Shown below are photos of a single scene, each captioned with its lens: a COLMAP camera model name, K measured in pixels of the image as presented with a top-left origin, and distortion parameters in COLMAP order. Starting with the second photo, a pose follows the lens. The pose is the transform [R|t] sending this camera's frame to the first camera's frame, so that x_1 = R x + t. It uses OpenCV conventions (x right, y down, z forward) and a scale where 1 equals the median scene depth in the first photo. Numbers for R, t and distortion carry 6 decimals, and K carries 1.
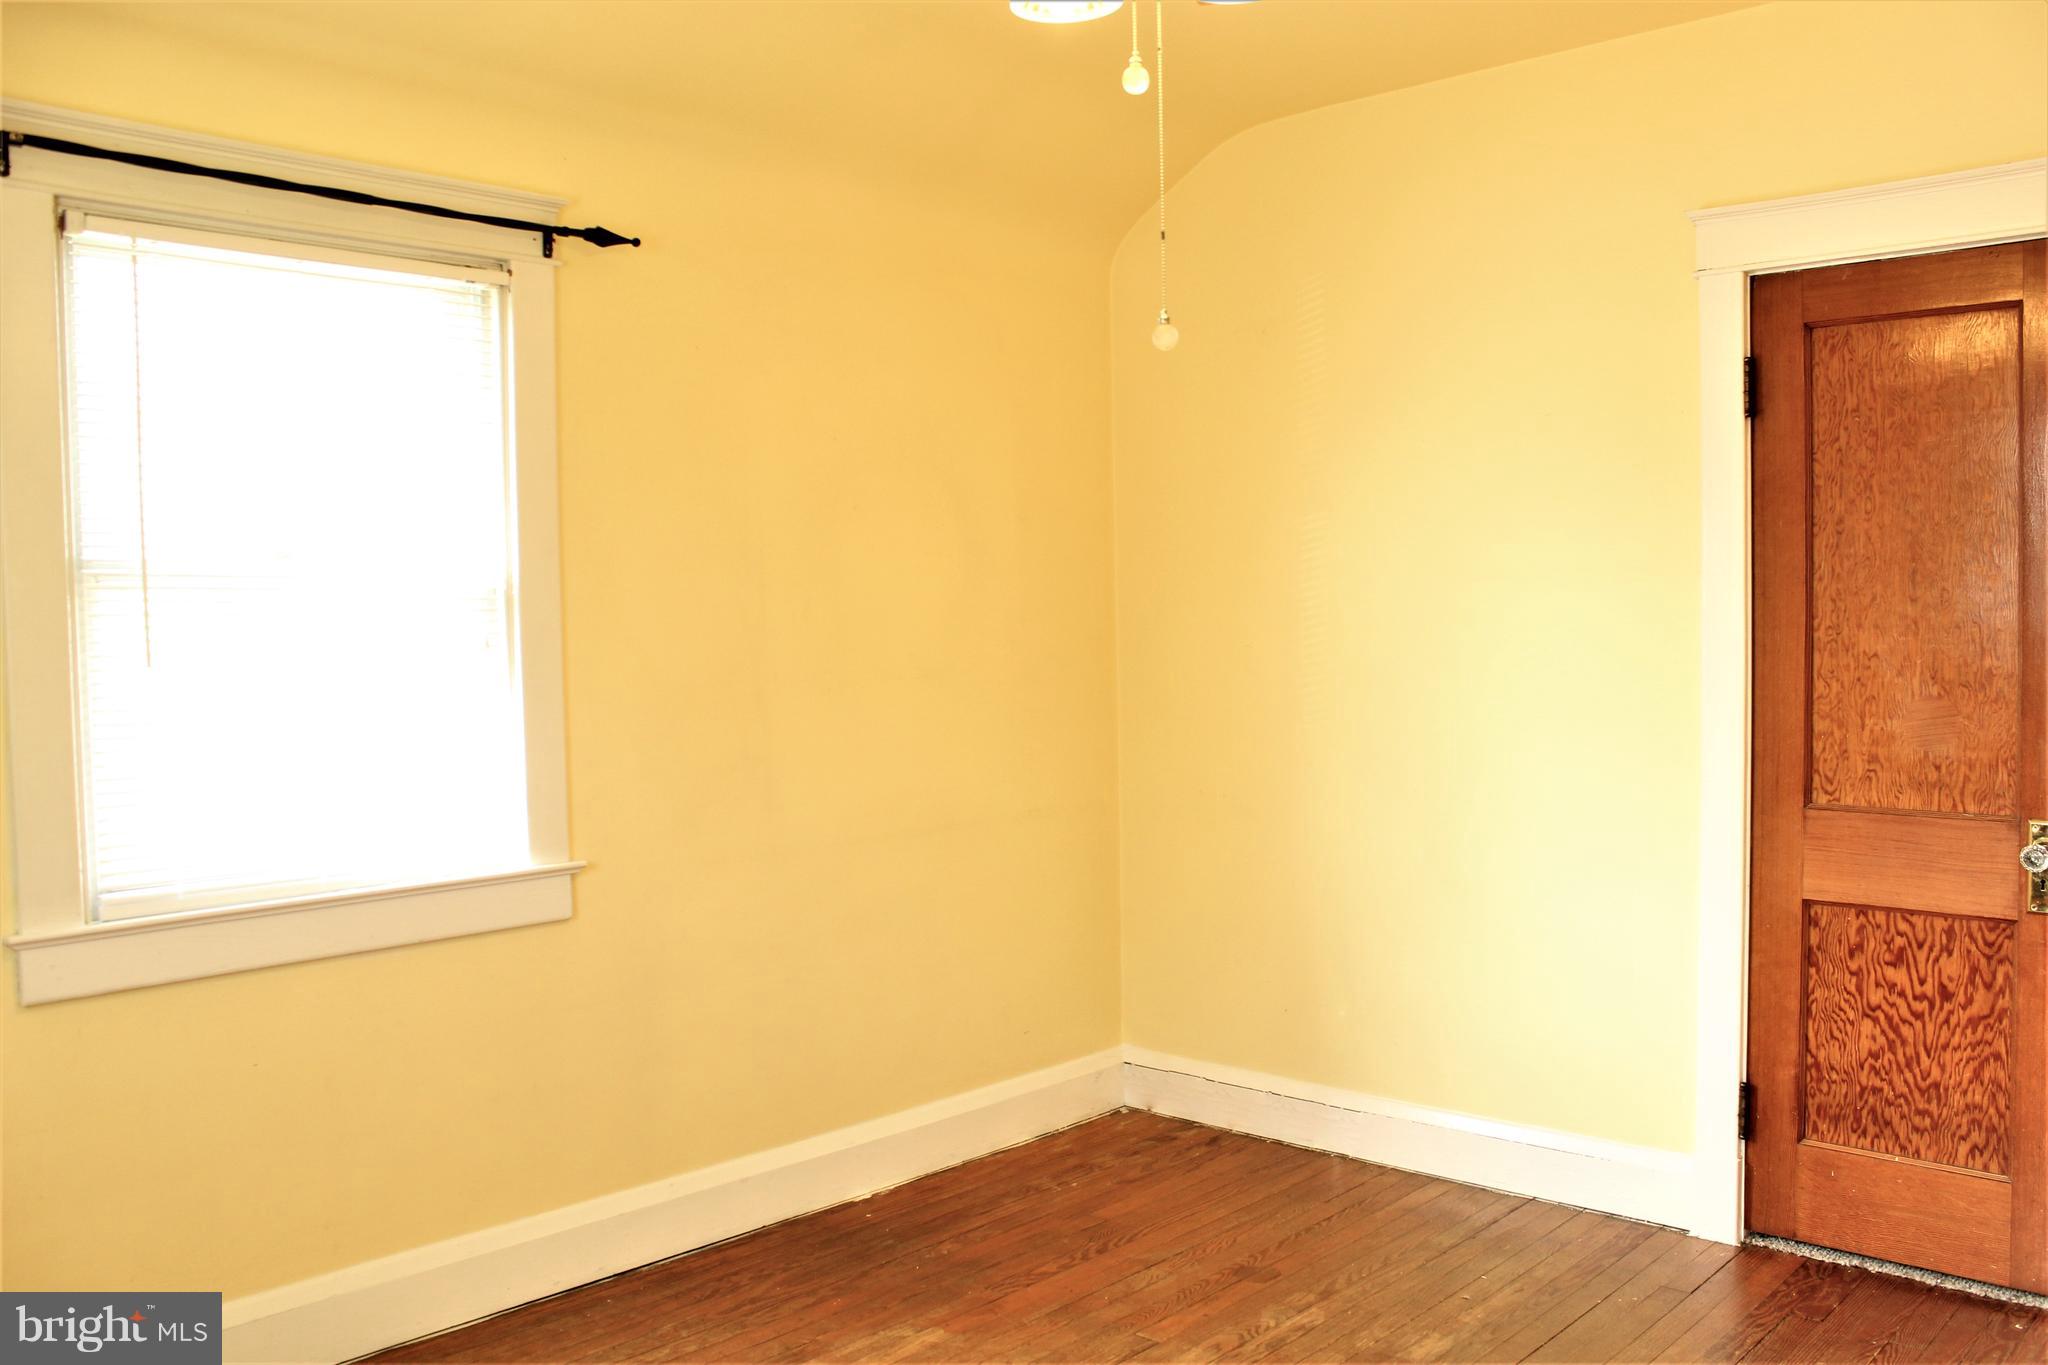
lens RADIAL K [[1709.6, 0, 1038.5], [0, 1709.6, 690.5], [0, 0, 1]] dist [-0.164037, 0.145634]
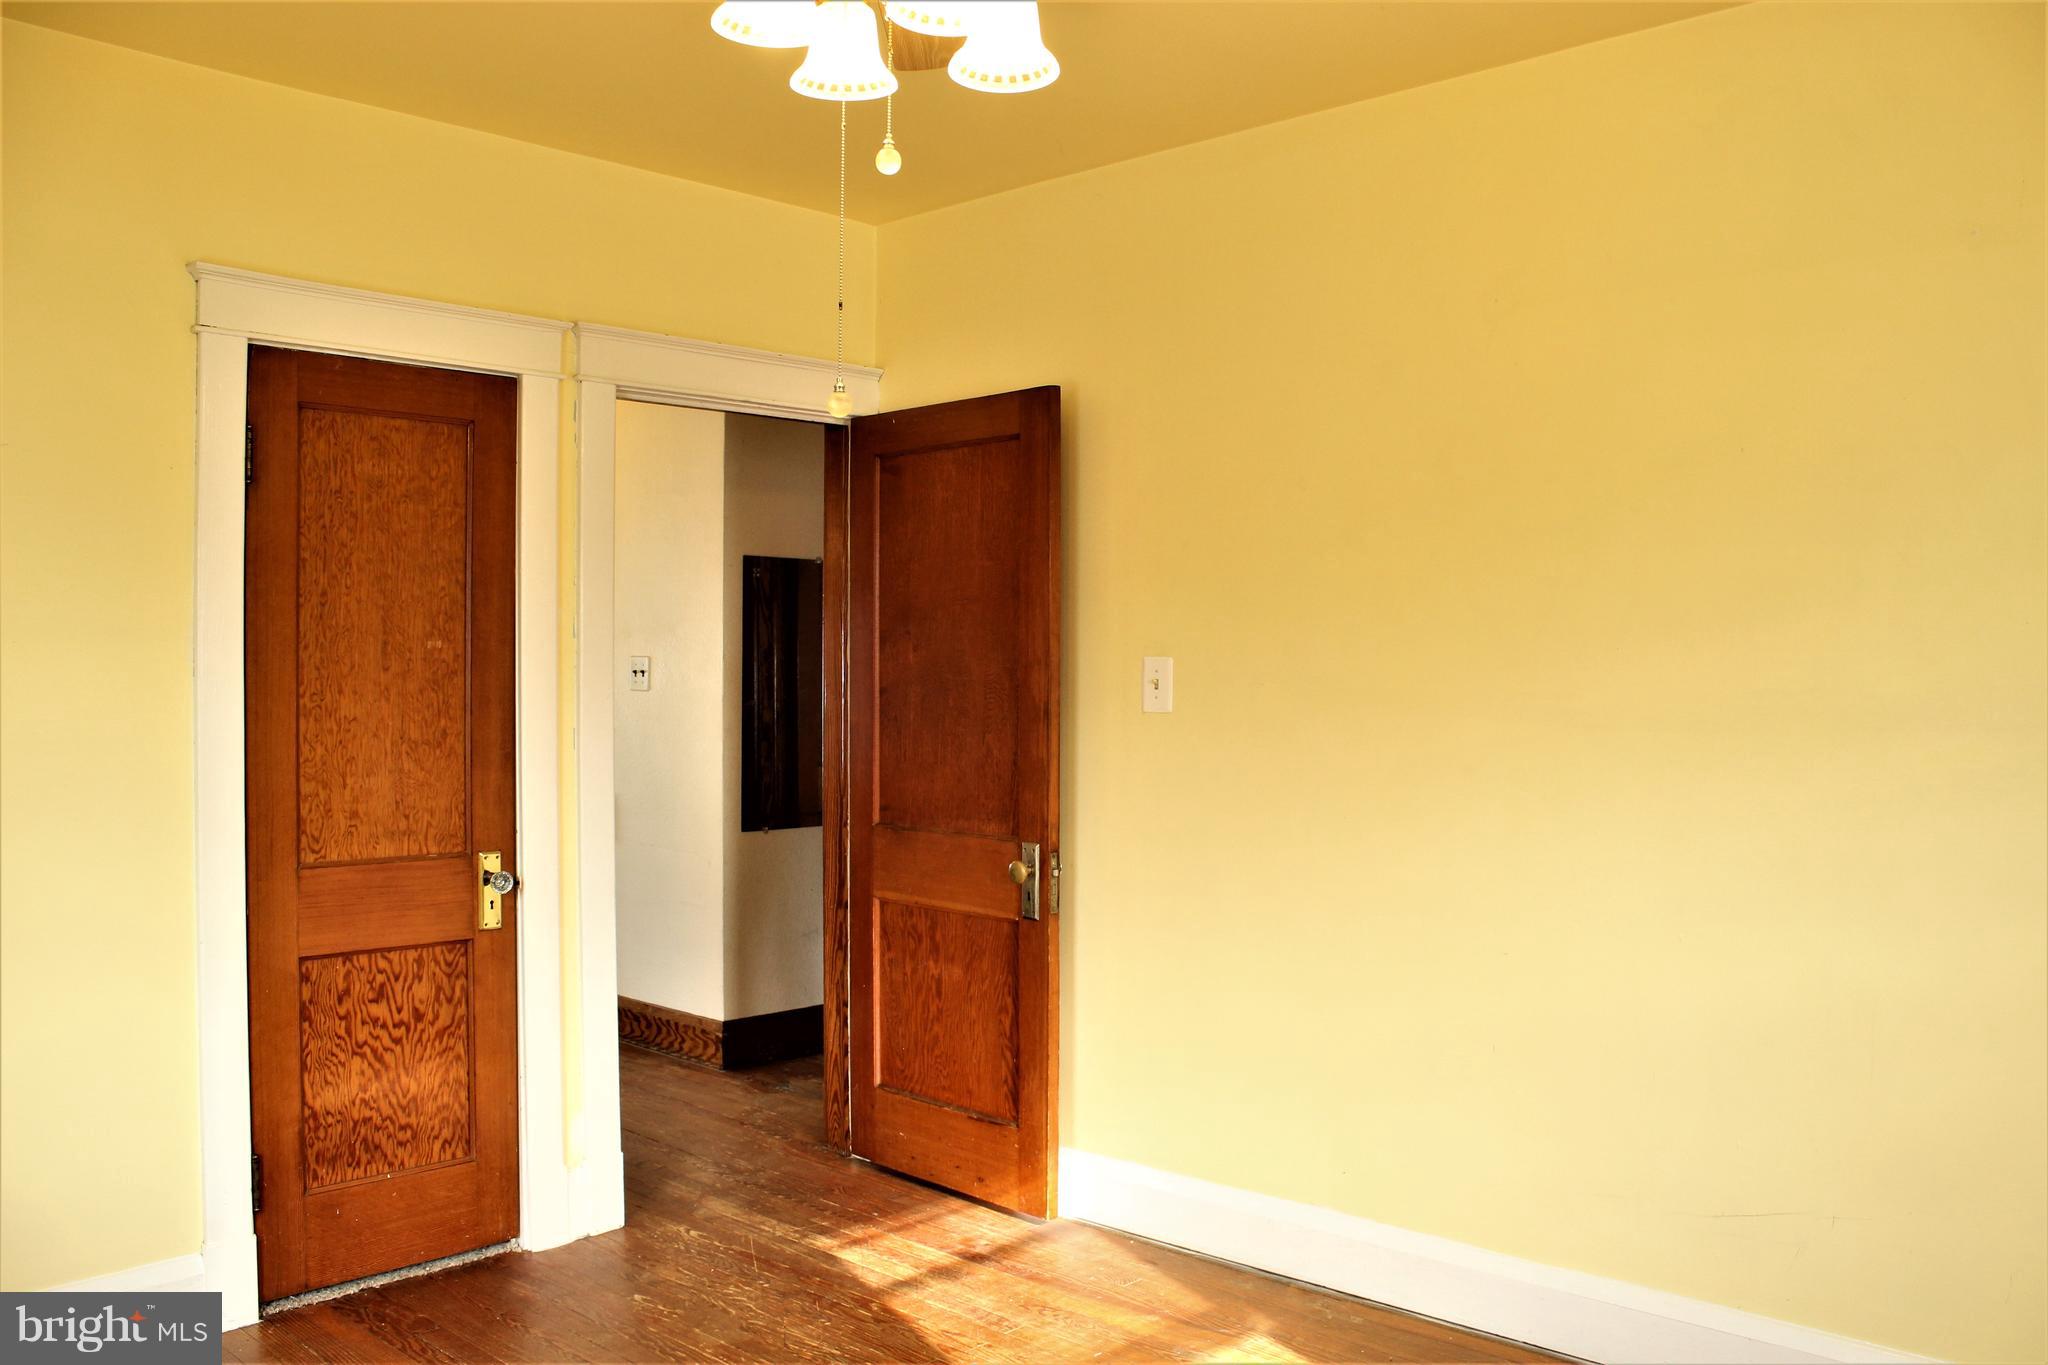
lens RADIAL K [[1709.6, 0, 1038.5], [0, 1709.6, 690.5], [0, 0, 1]] dist [-0.164037, 0.145634]
pose [[0.017821, 0.001680, 0.999840, -0.579070], [0.045532, 0.998960, -0.002490, -0.016893], [-0.998804, 0.045569, 0.017726, 0.530710]]
